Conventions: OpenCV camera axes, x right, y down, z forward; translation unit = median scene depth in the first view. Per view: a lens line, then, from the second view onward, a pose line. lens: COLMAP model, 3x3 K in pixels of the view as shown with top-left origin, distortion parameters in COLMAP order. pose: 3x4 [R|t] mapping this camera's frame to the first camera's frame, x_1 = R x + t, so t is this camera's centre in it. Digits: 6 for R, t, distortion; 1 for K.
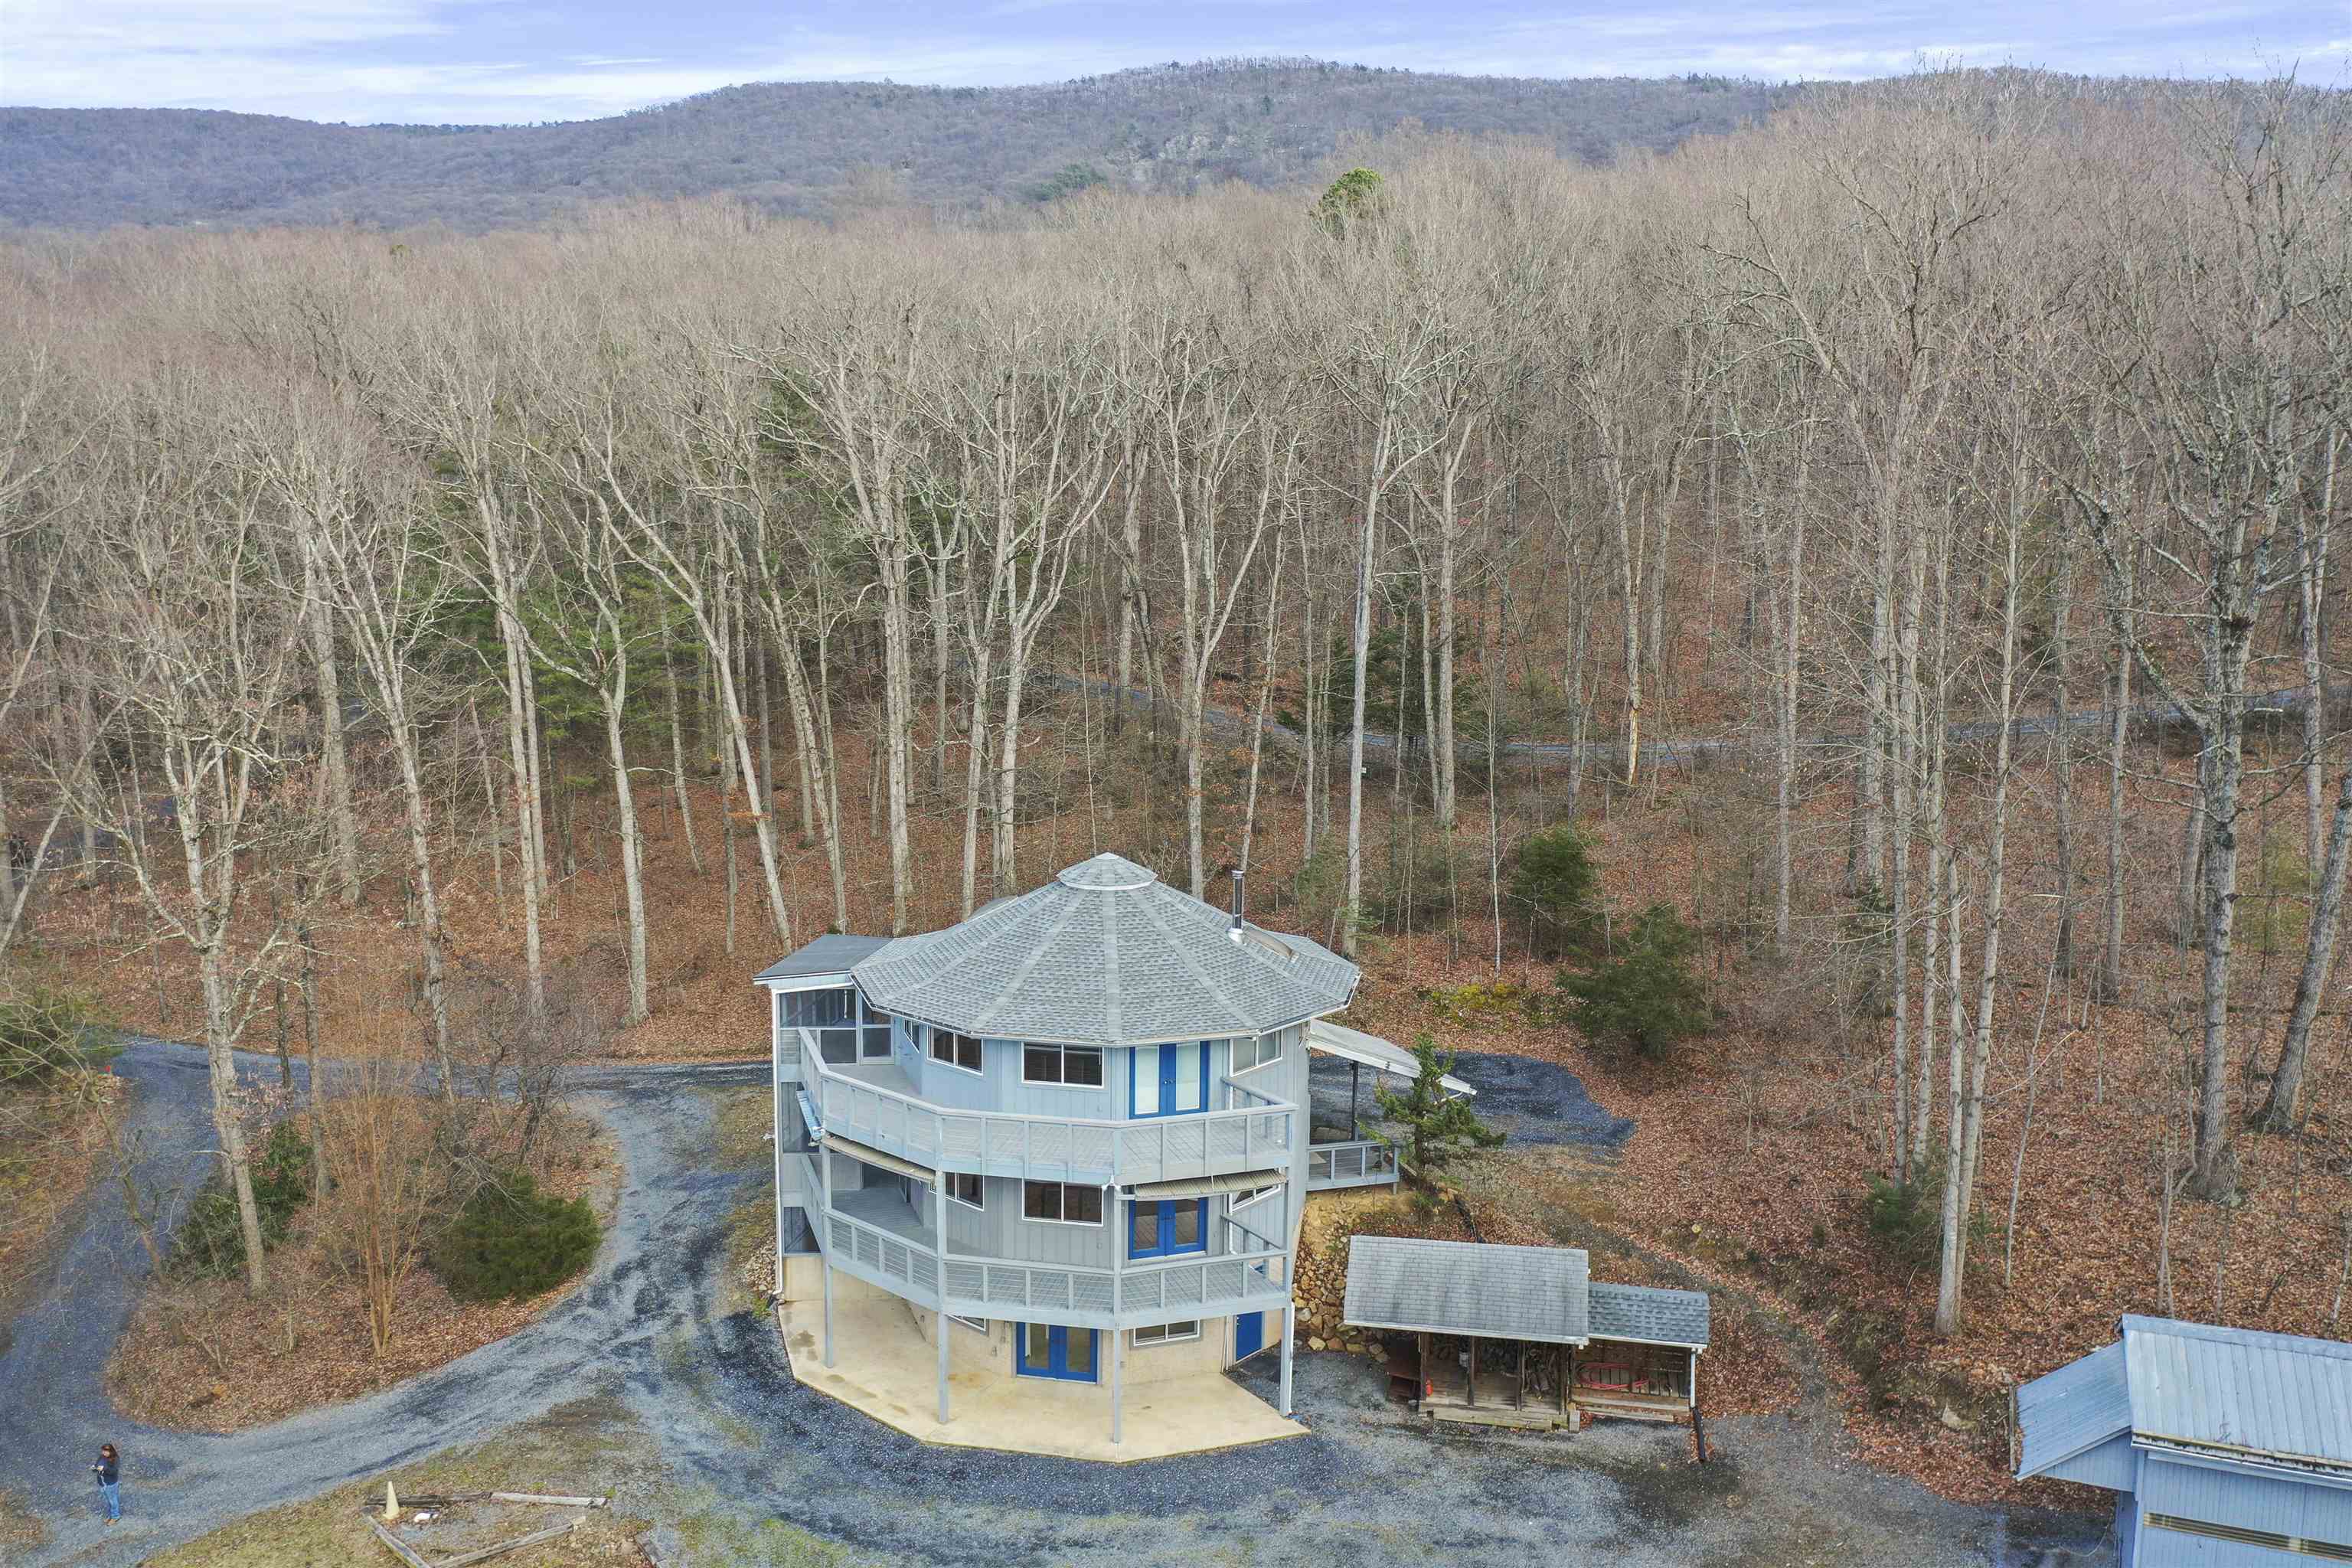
lens RADIAL K [[1846.9, 0, 1165.2], [0, 1846.9, 778.3], [0, 0, 1]] dist [-0.007552, -0.000951]
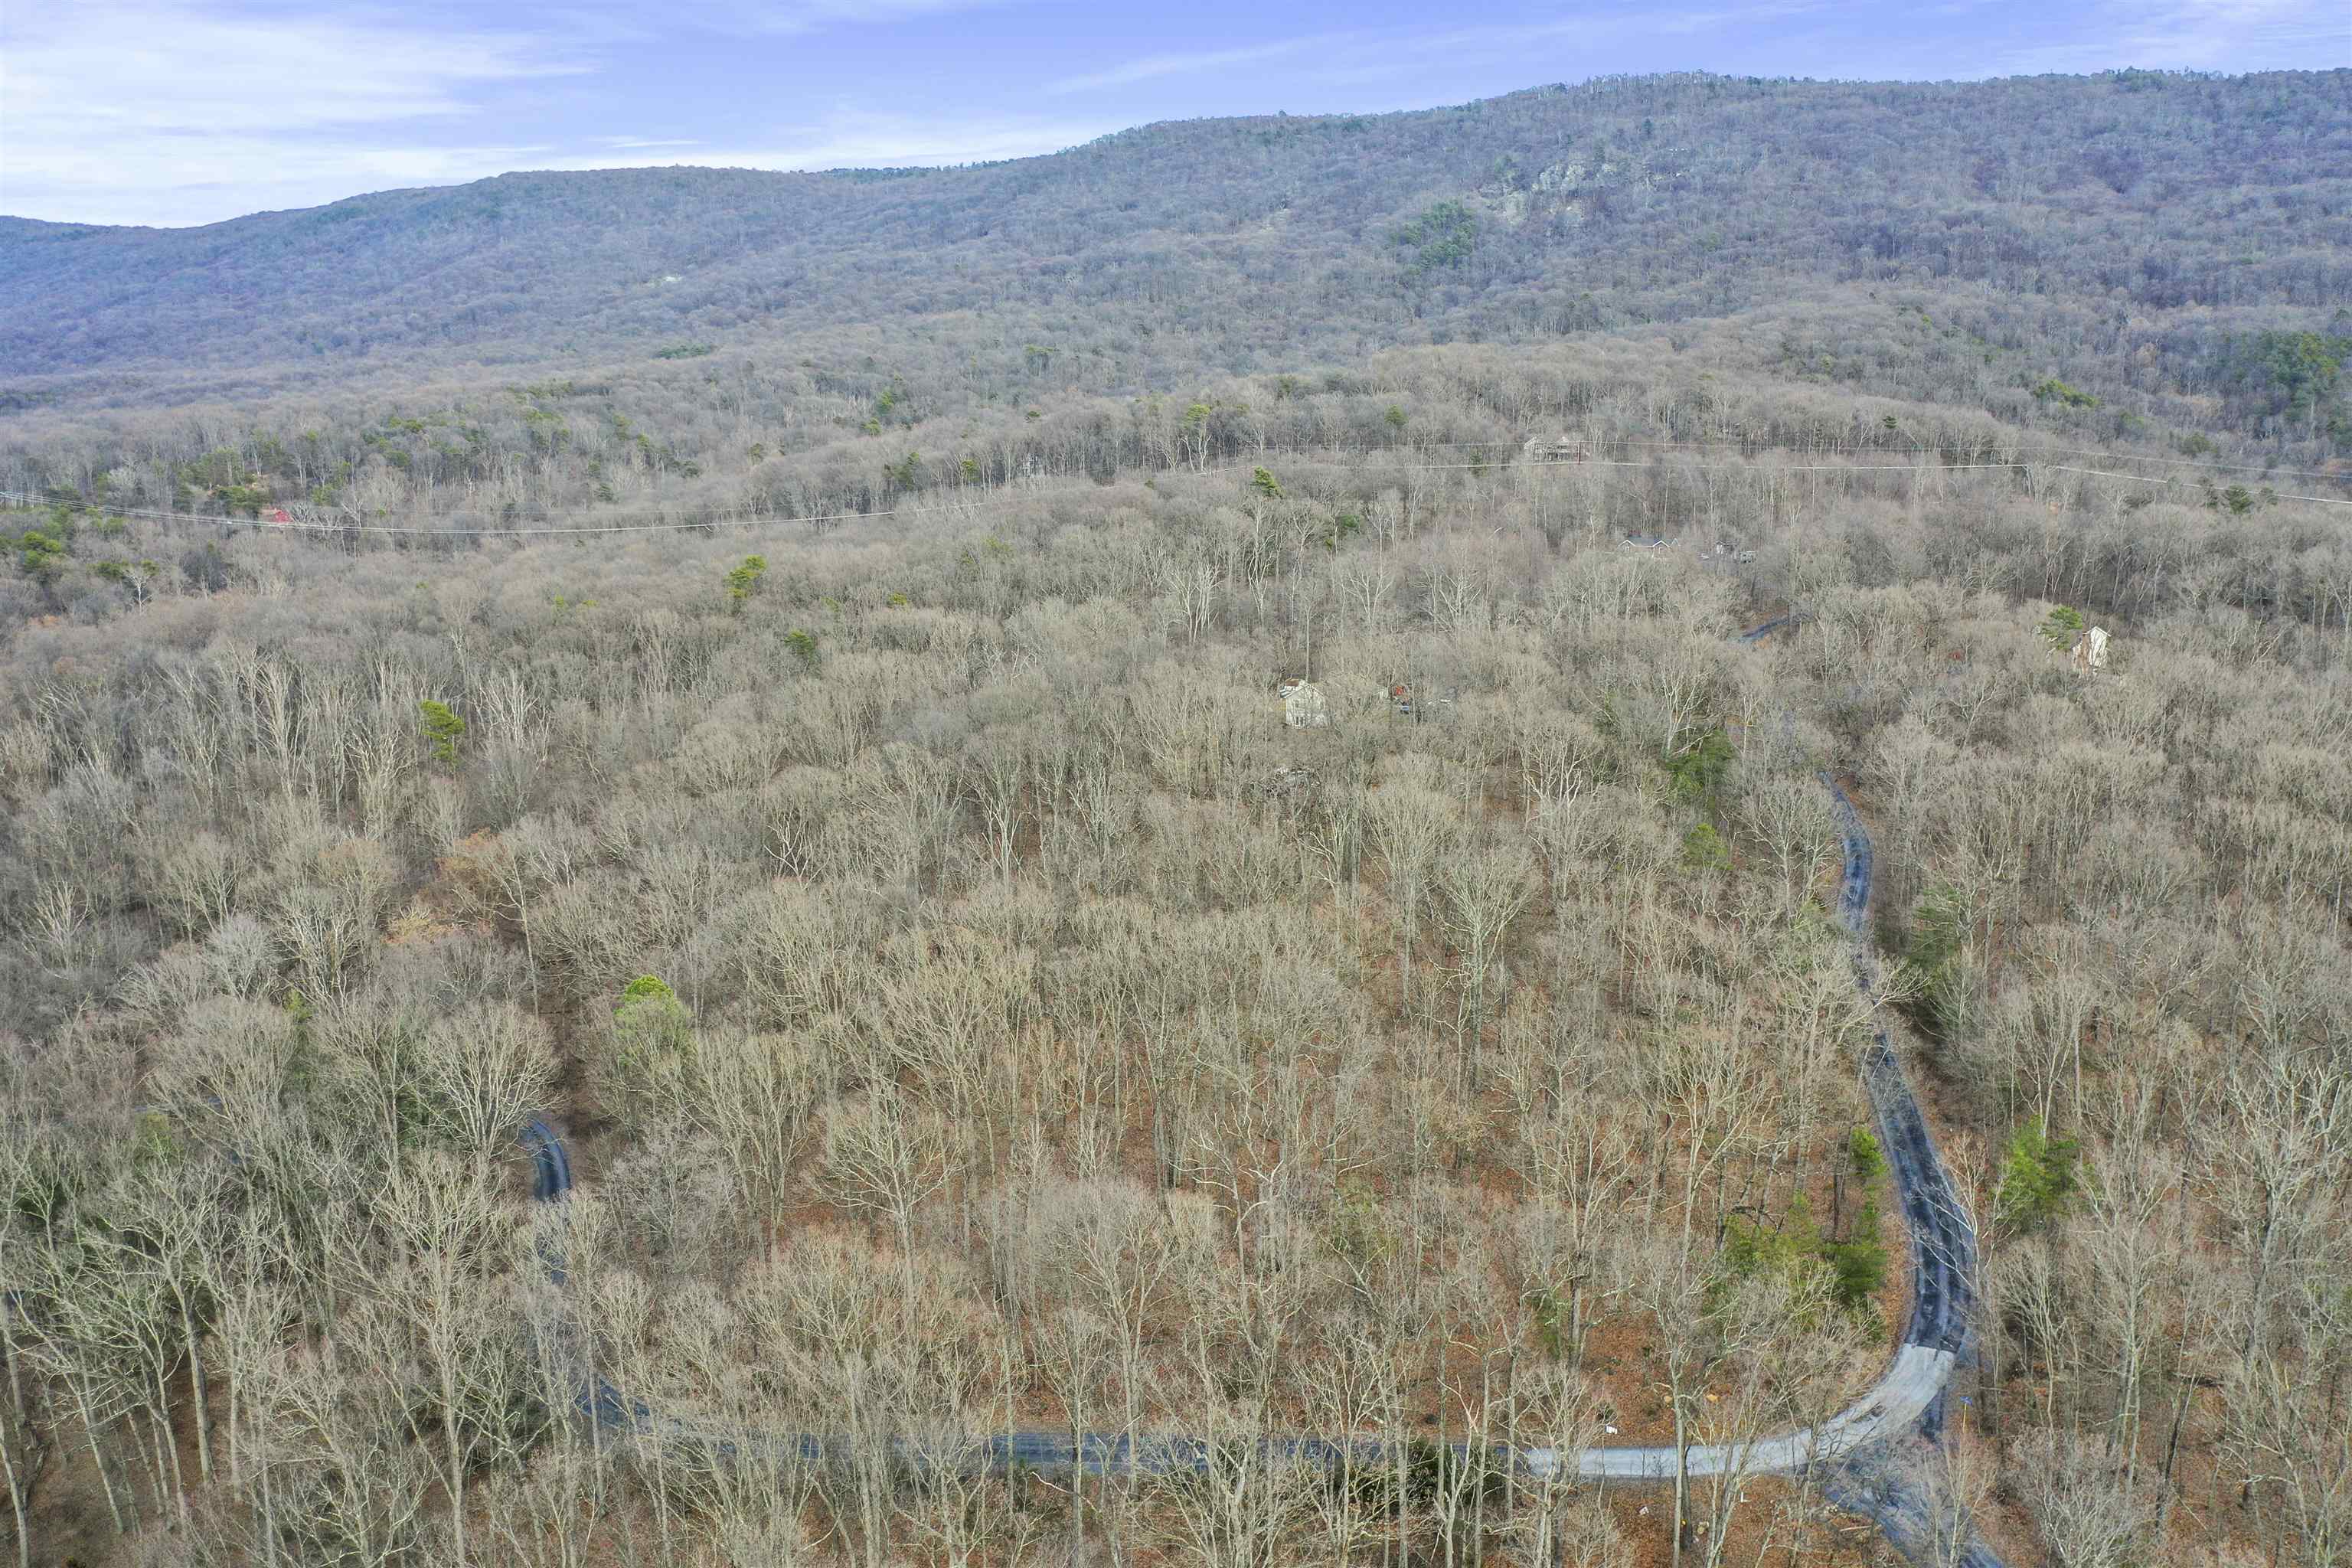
lens RADIAL K [[1846.9, 0, 1165.2], [0, 1846.9, 778.3], [0, 0, 1]] dist [-0.007552, -0.000951]
pose [[0.969399, 0.035127, -0.242964, 2.081738], [-0.029951, 0.999240, 0.024966, -1.249610], [0.243656, -0.016924, 0.969714, -1.013609]]
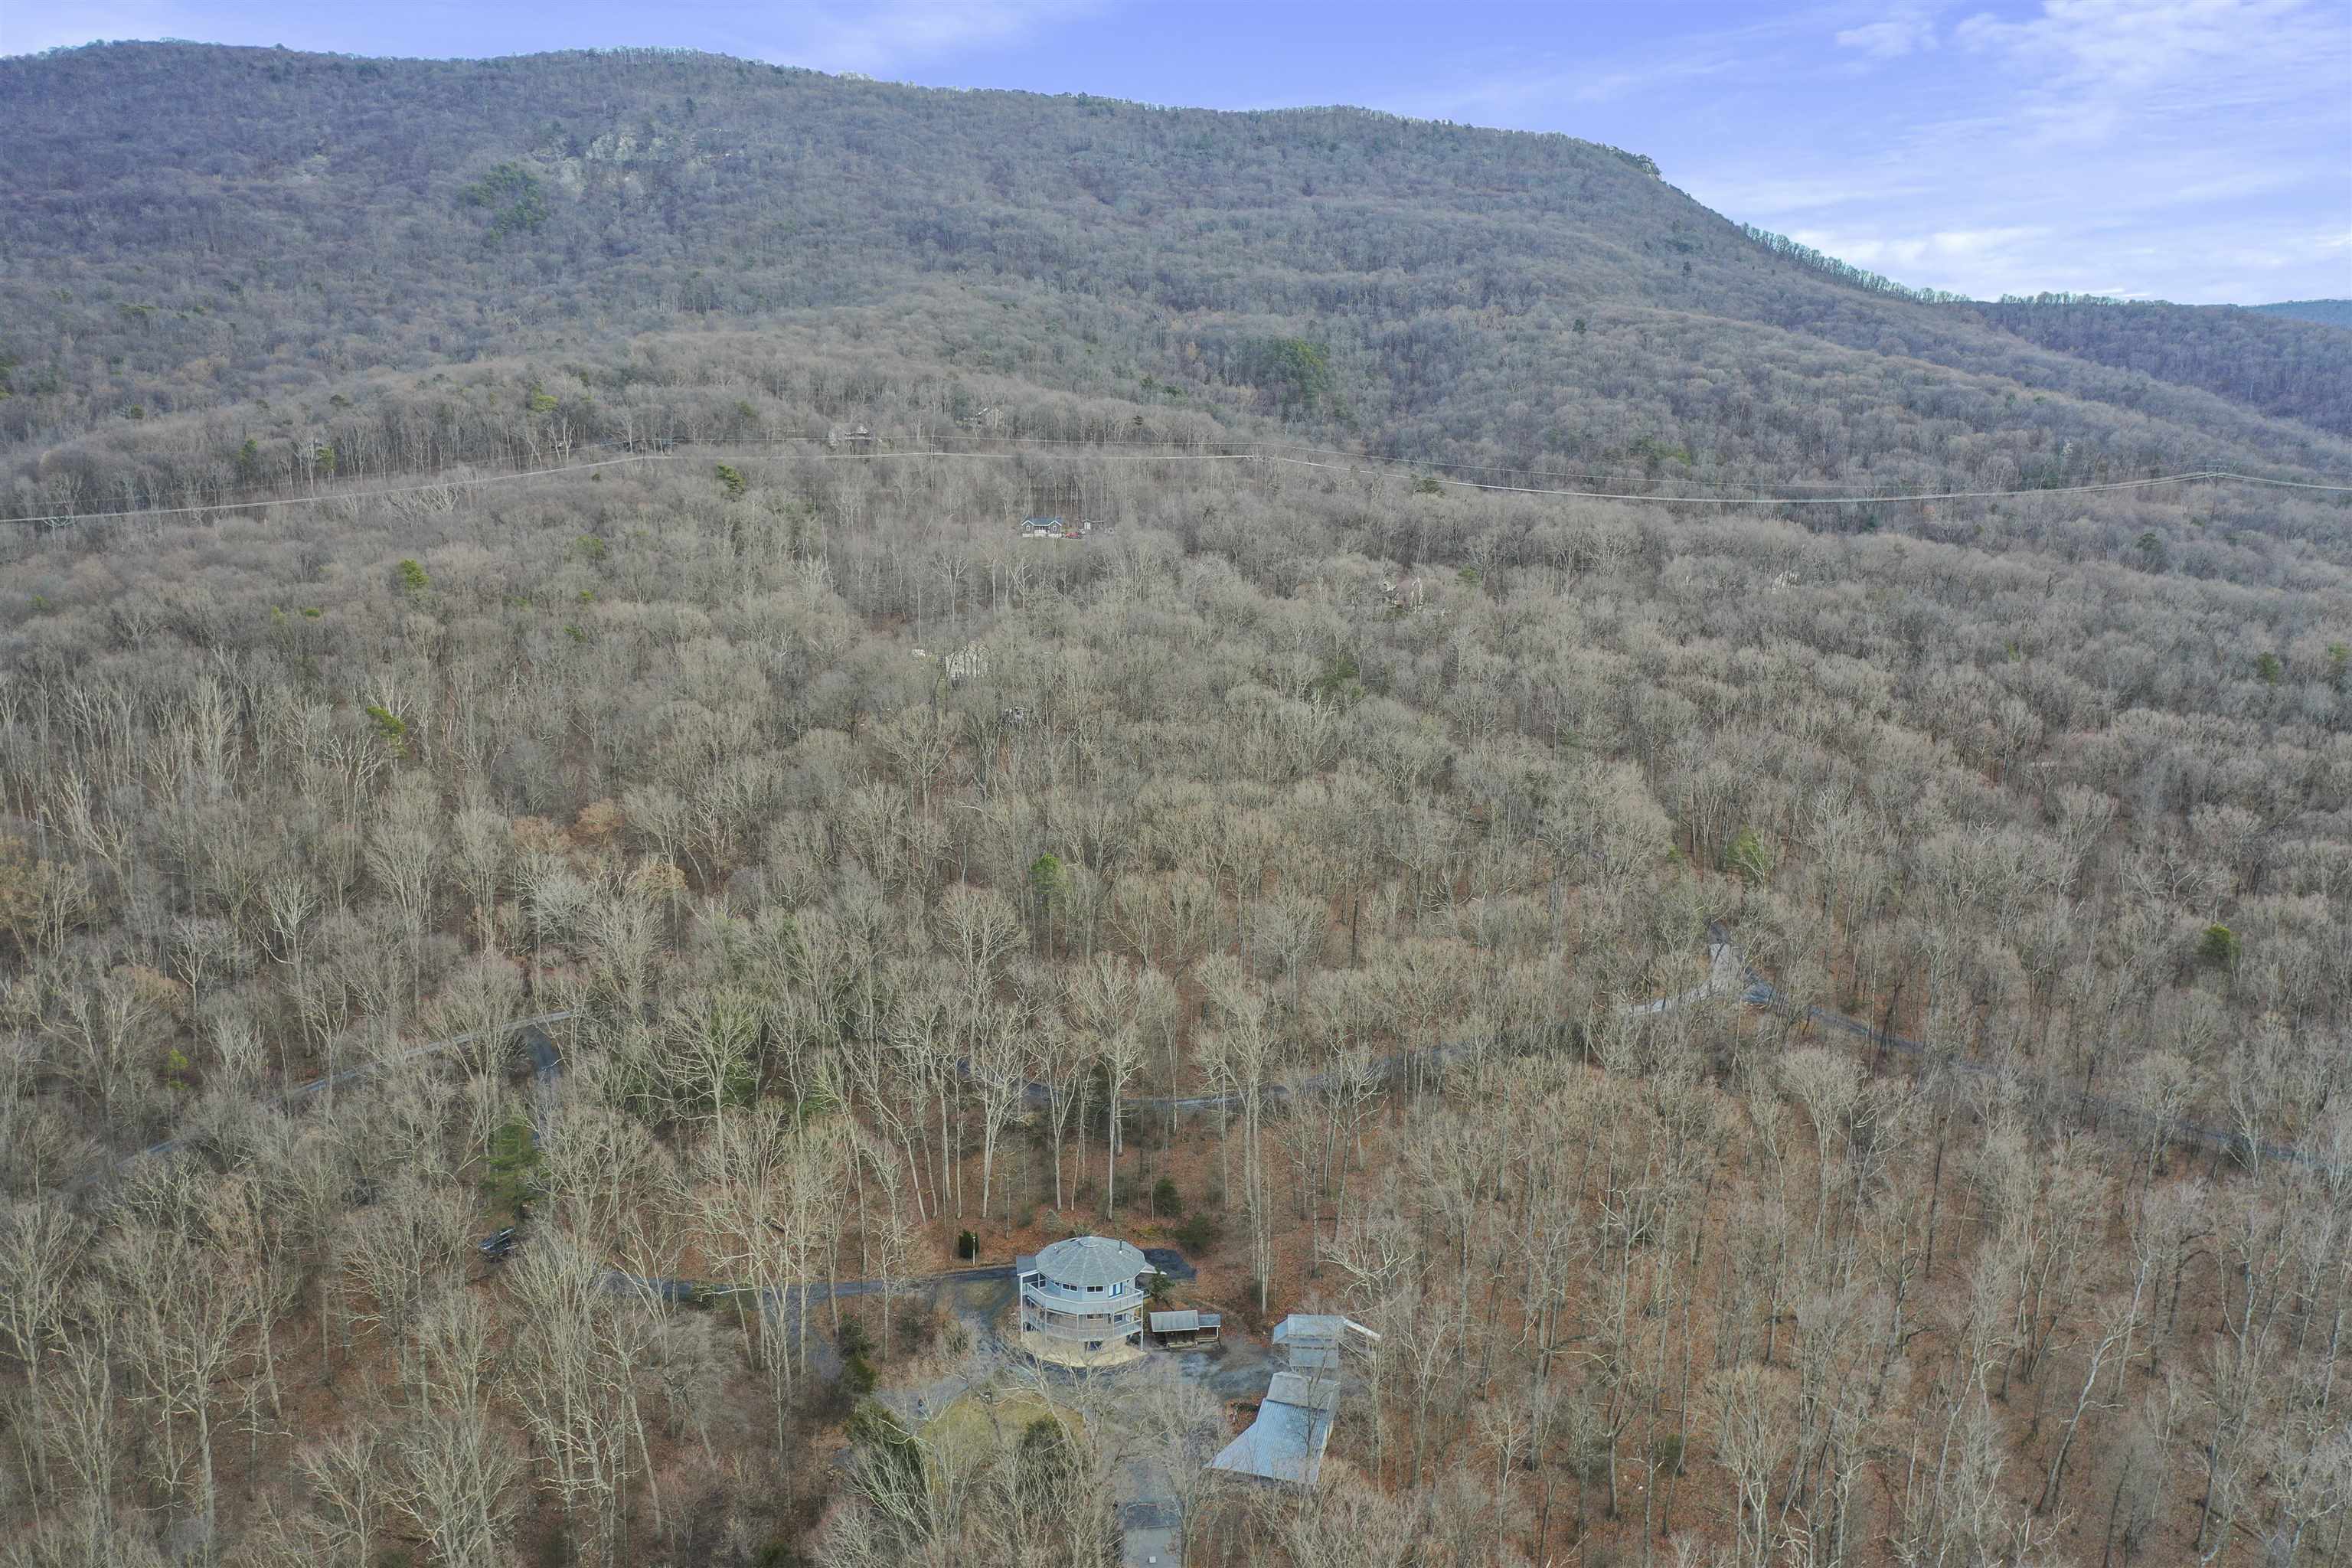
lens RADIAL K [[1846.9, 0, 1165.2], [0, 1846.9, 778.3], [0, 0, 1]] dist [-0.007552, -0.000951]
pose [[0.950148, -0.057169, 0.306513, -1.128808], [0.041872, 0.997538, 0.056257, -1.269825], [-0.308974, -0.040619, 0.950203, -3.178857]]
